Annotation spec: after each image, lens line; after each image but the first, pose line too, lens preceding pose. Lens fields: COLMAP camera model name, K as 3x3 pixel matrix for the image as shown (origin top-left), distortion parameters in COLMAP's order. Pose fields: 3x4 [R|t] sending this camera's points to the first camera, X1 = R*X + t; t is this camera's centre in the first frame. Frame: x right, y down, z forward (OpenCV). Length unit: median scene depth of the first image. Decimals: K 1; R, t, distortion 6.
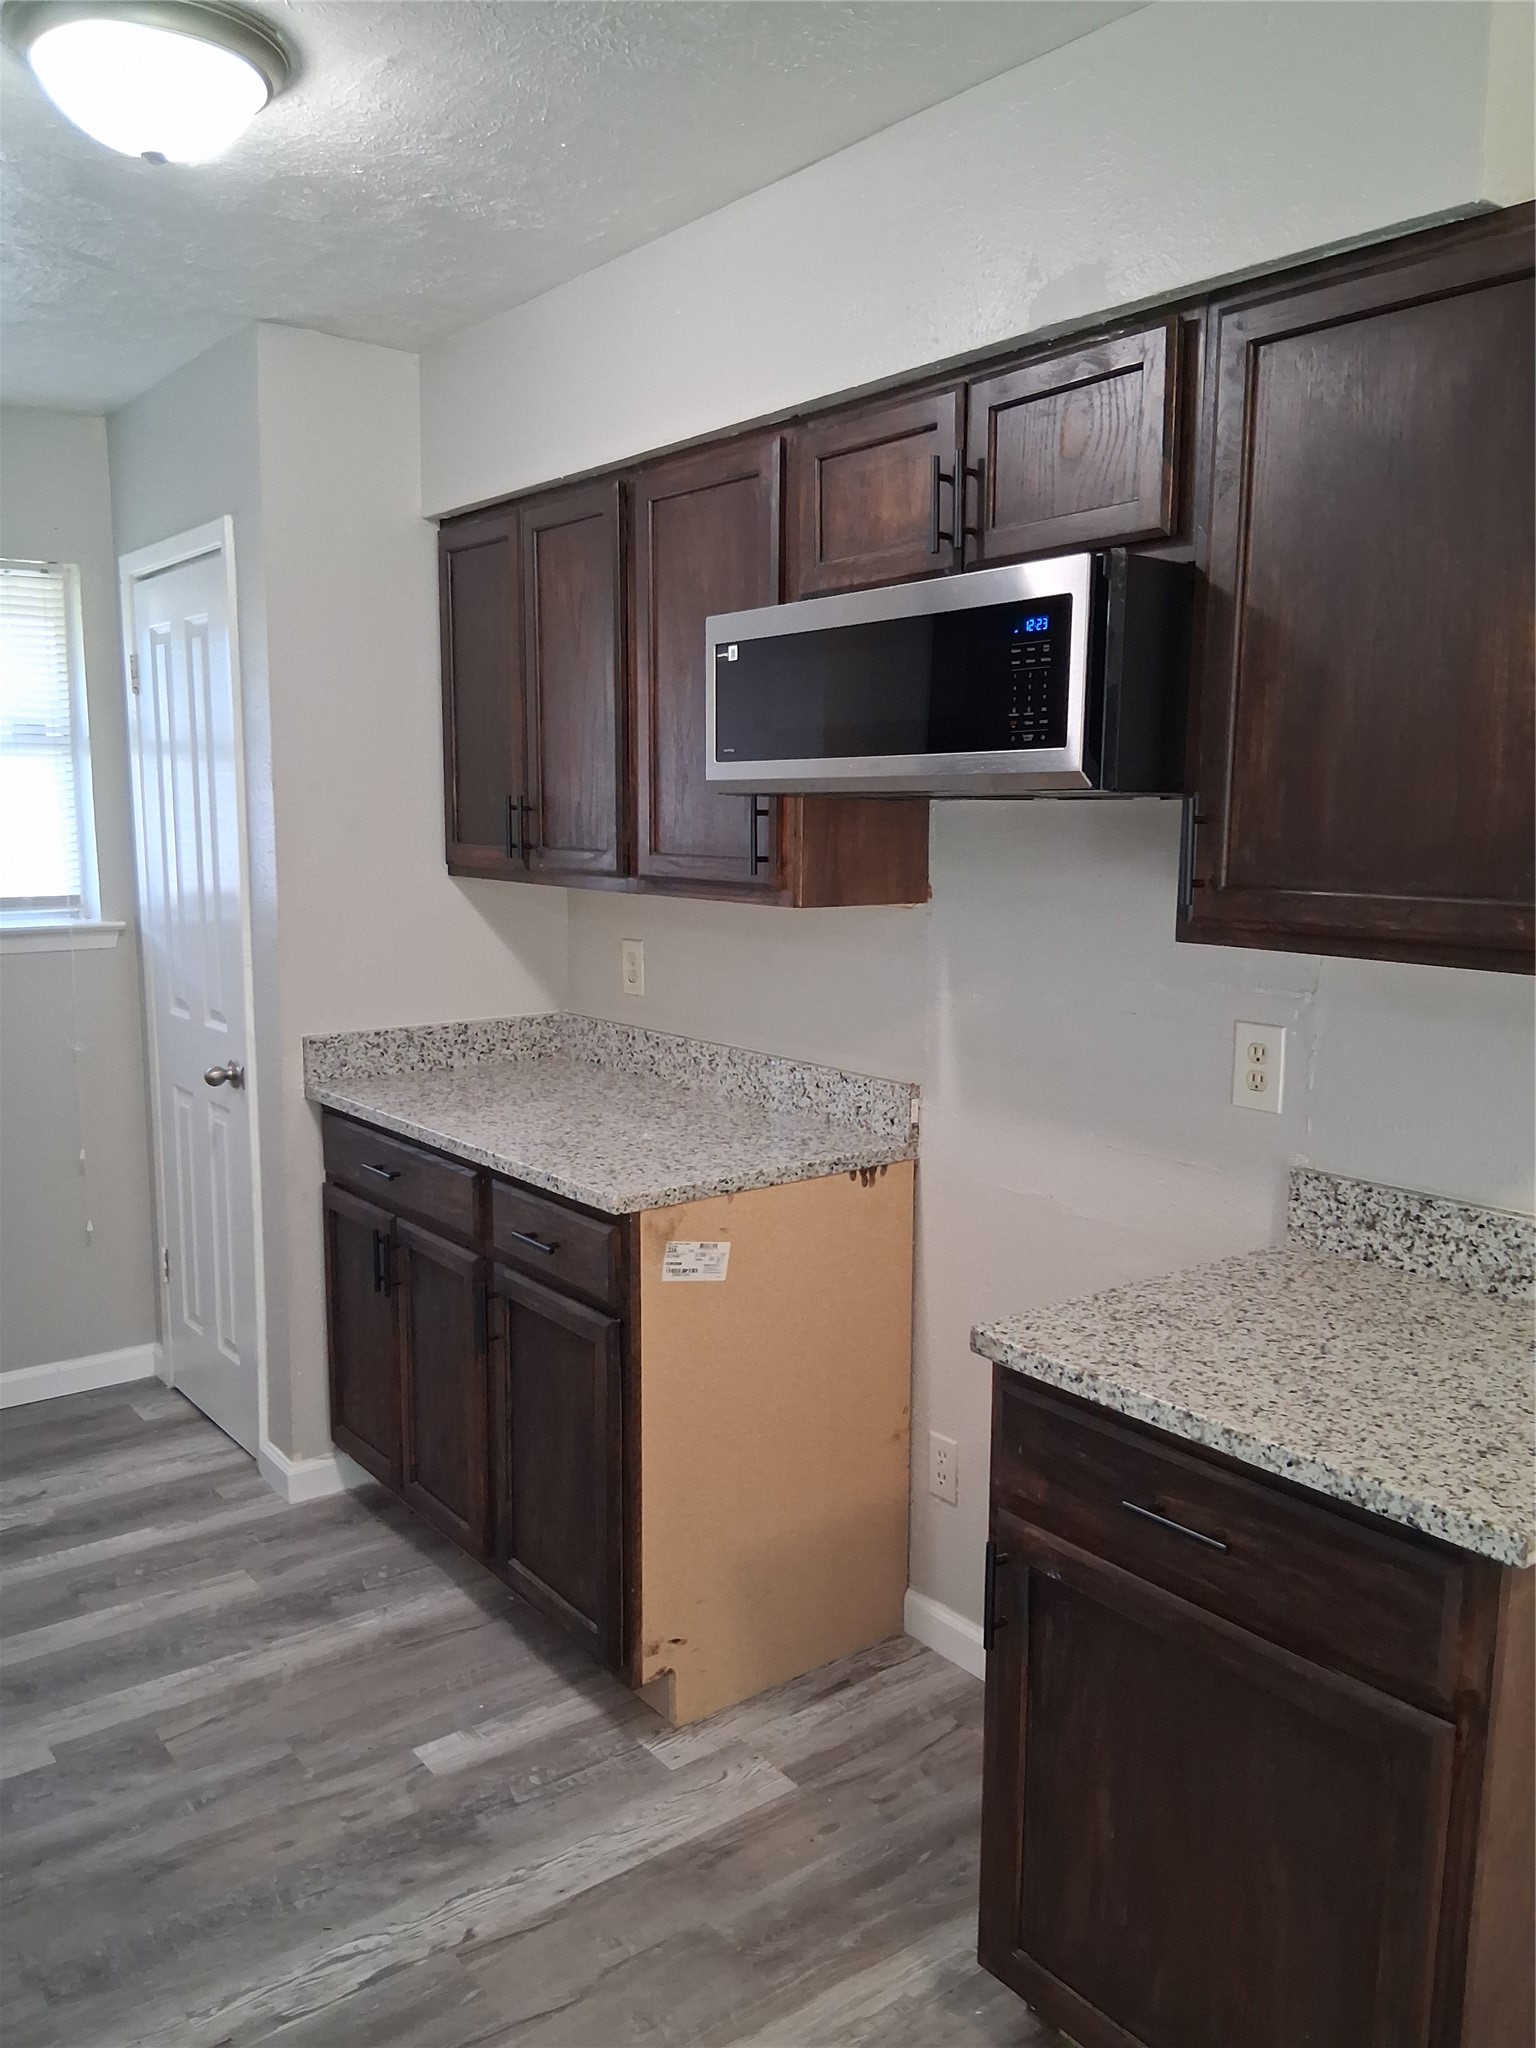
lens RADIAL K [[1549.3, 0, 784.5], [0, 1549.3, 1027.8], [0, 0, 1]] dist [0.103787, -0.191946]
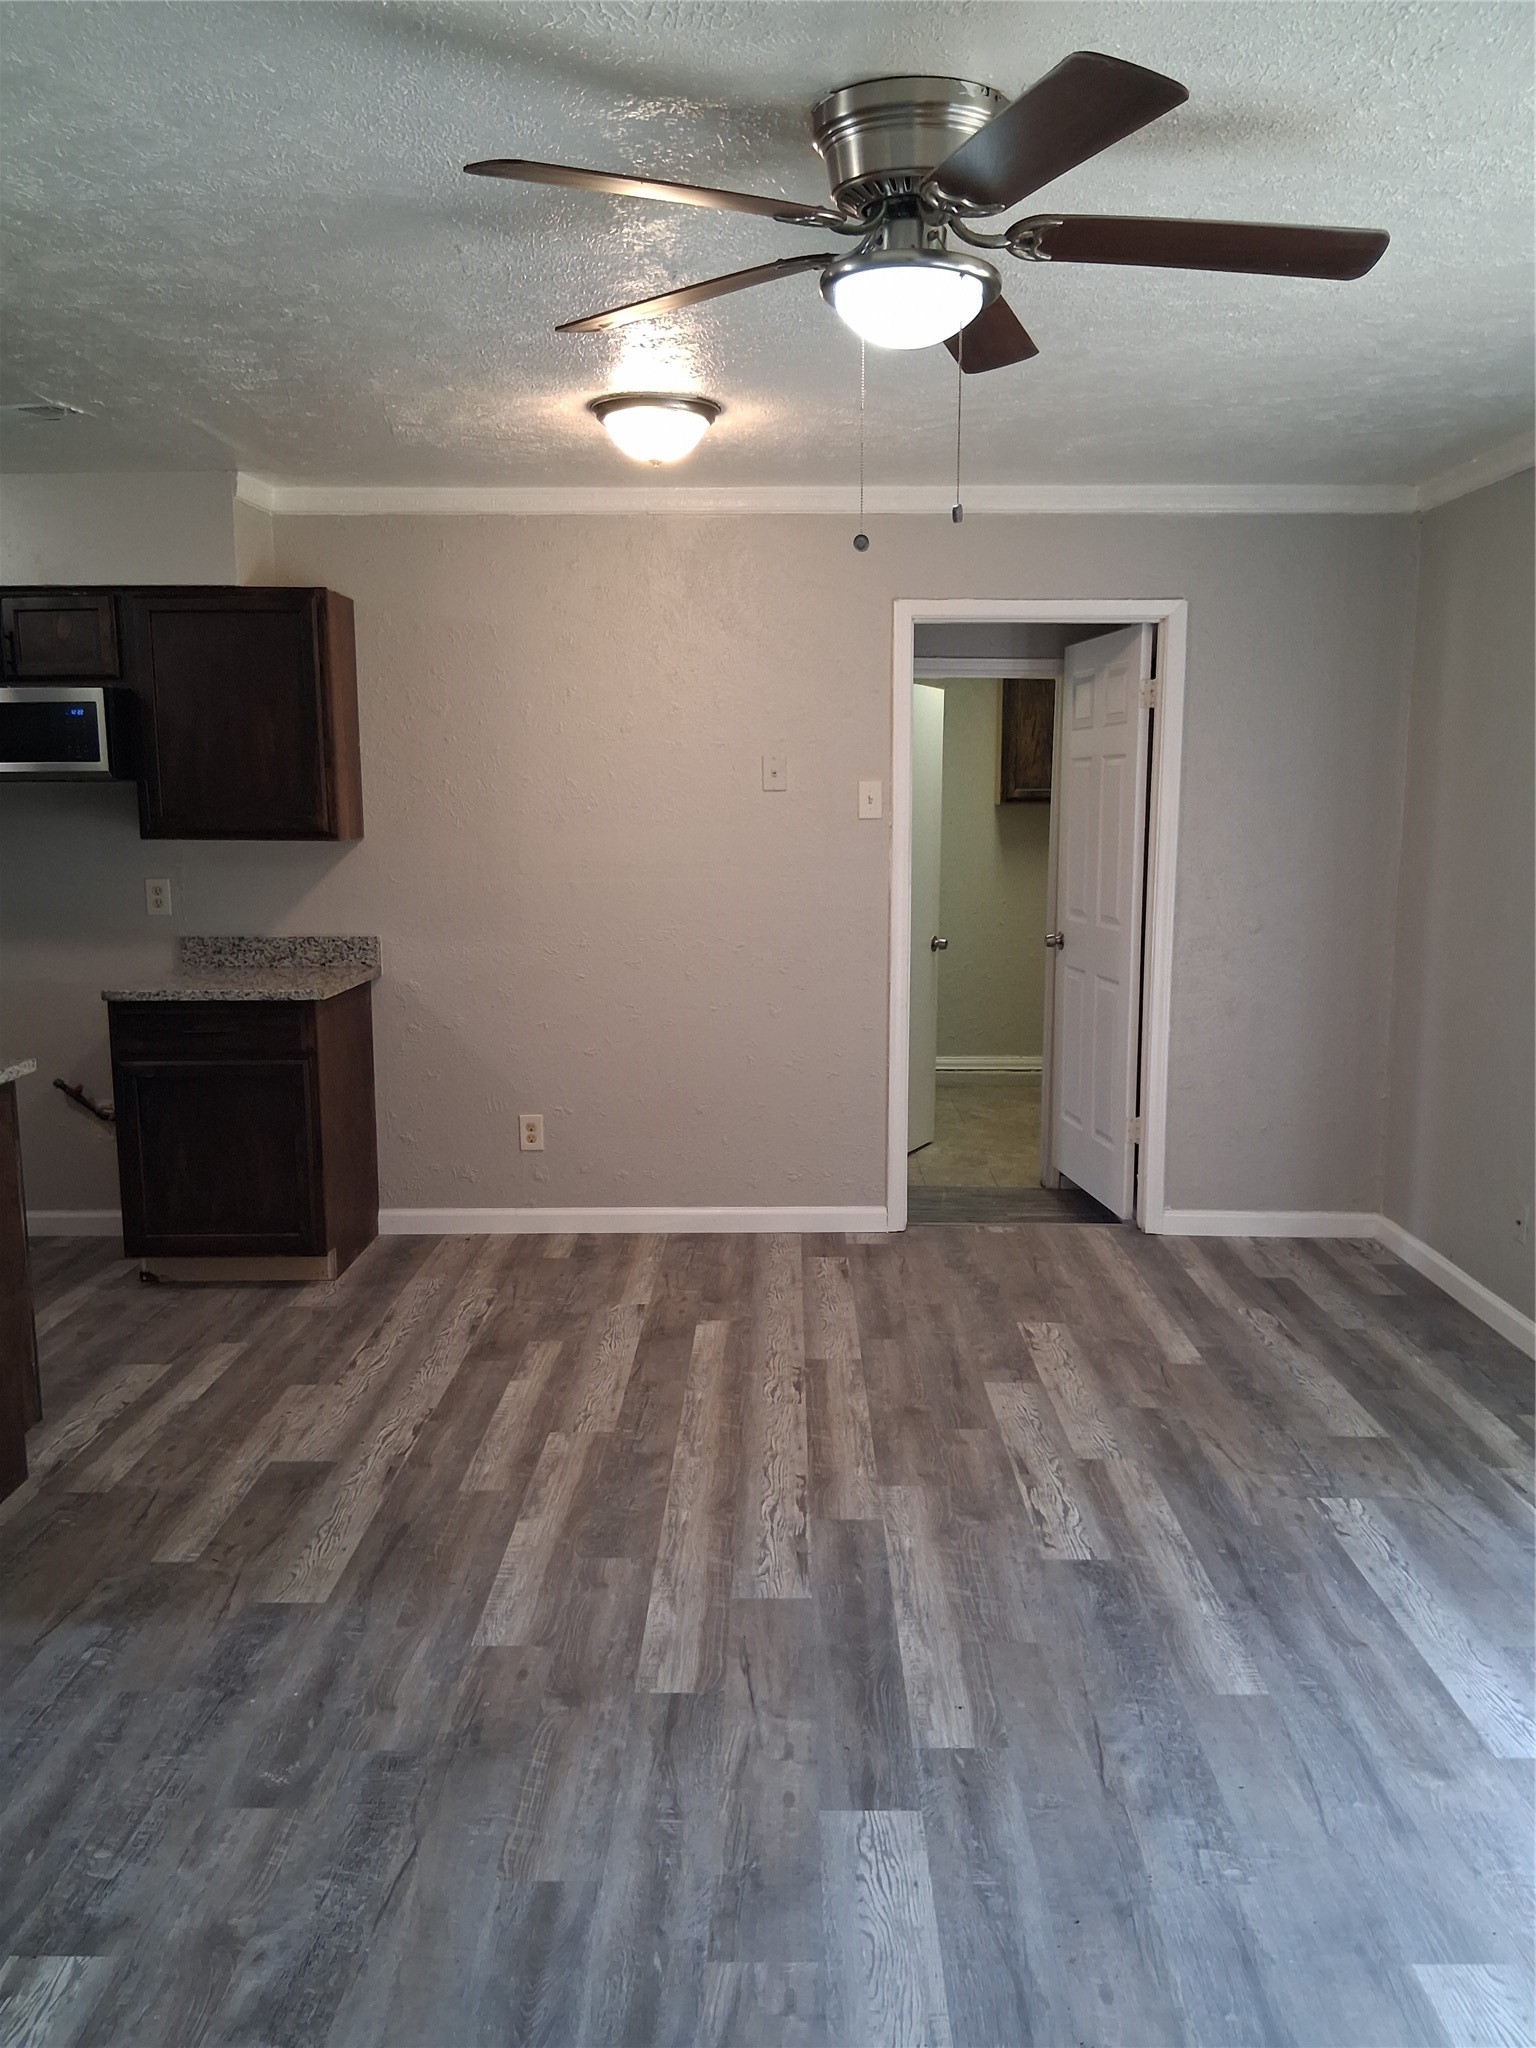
lens RADIAL K [[1516.3, 0, 768.0], [0, 1516.3, 1024.0], [0, 0, 1]] dist [0.069198, -0.132675]
pose [[0.626725, -0.126686, 0.768873, -0.838142], [0.114129, 0.990979, 0.070253, 0.145336], [-0.770837, 0.043721, 0.635530, -1.060810]]
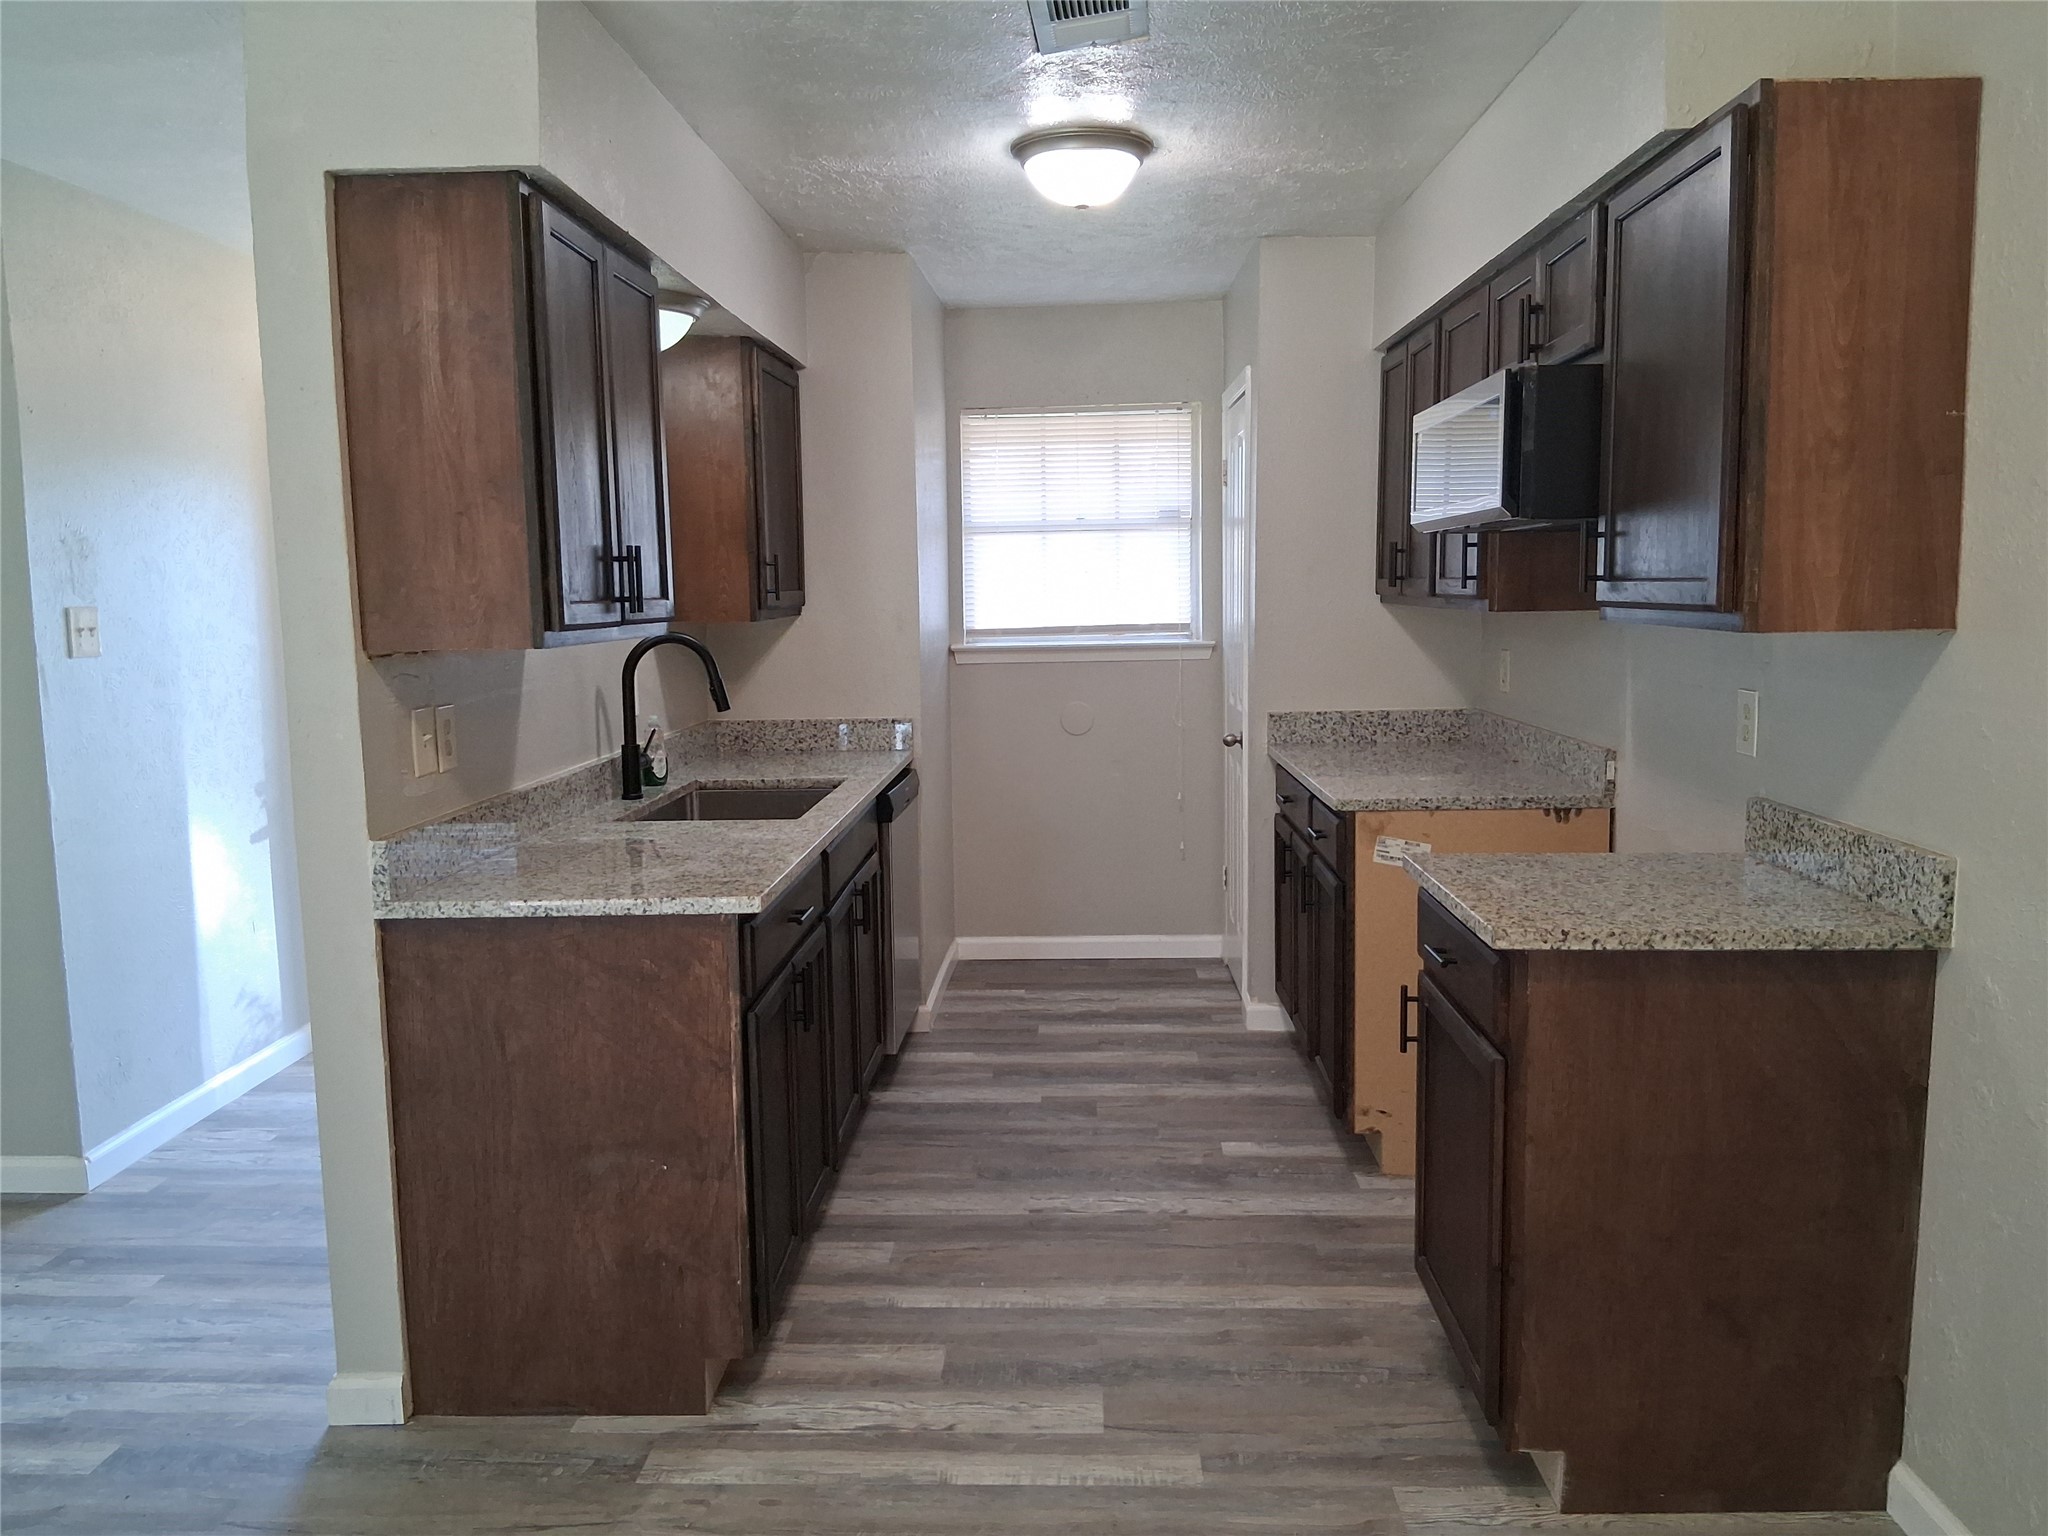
lens RADIAL K [[1549.3, 0, 1034.1], [0, 1549.3, 764.8], [0, 0, 1]] dist [0.103787, -0.191946]
pose [[0.766558, 0.054764, -0.639836, 0.639387], [-0.068856, 0.997622, 0.002894, 0.090877], [0.638473, 0.041838, 0.768506, -0.369411]]
